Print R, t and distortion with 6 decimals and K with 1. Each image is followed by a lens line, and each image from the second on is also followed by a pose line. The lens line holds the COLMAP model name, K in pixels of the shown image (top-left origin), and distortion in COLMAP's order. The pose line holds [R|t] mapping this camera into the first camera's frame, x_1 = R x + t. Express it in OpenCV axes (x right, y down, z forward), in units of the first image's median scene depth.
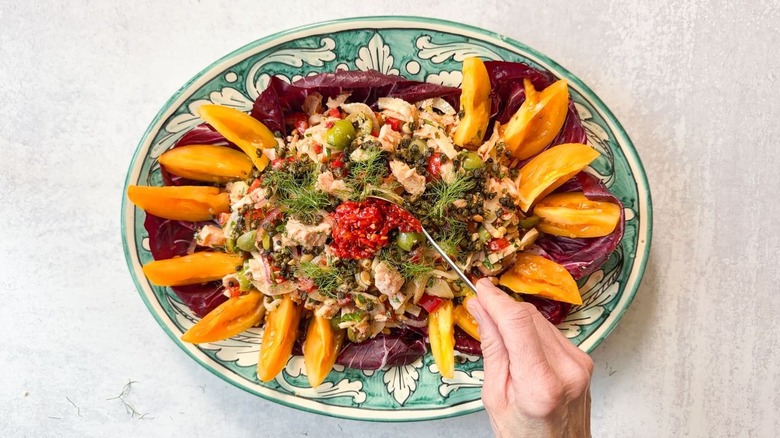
lens RADIAL K [[550.3, 0, 390.0], [0, 550.3, 219.0], [0, 0, 1]] dist [0.004381, -0.000304]
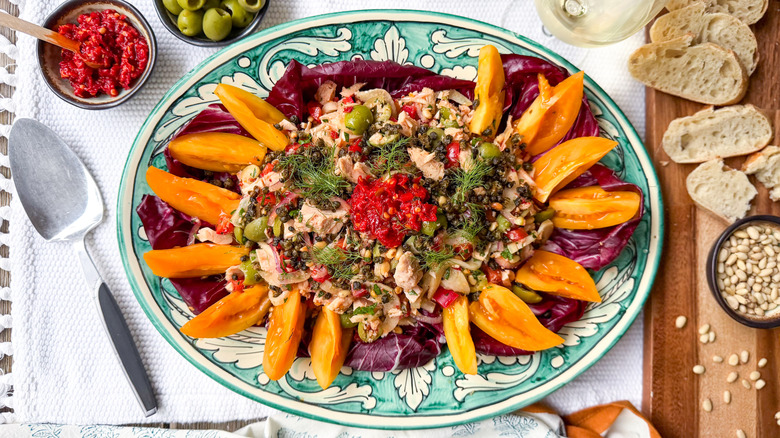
lens RADIAL K [[550.3, 0, 390.0], [0, 550.3, 219.0], [0, 0, 1]] dist [0.004381, -0.000304]
pose [[0.996637, 0.015786, 0.080404, -0.104360], [-0.005842, 0.992459, -0.122437, 0.136209], [-0.081730, 0.121555, 0.989214, 0.045240]]
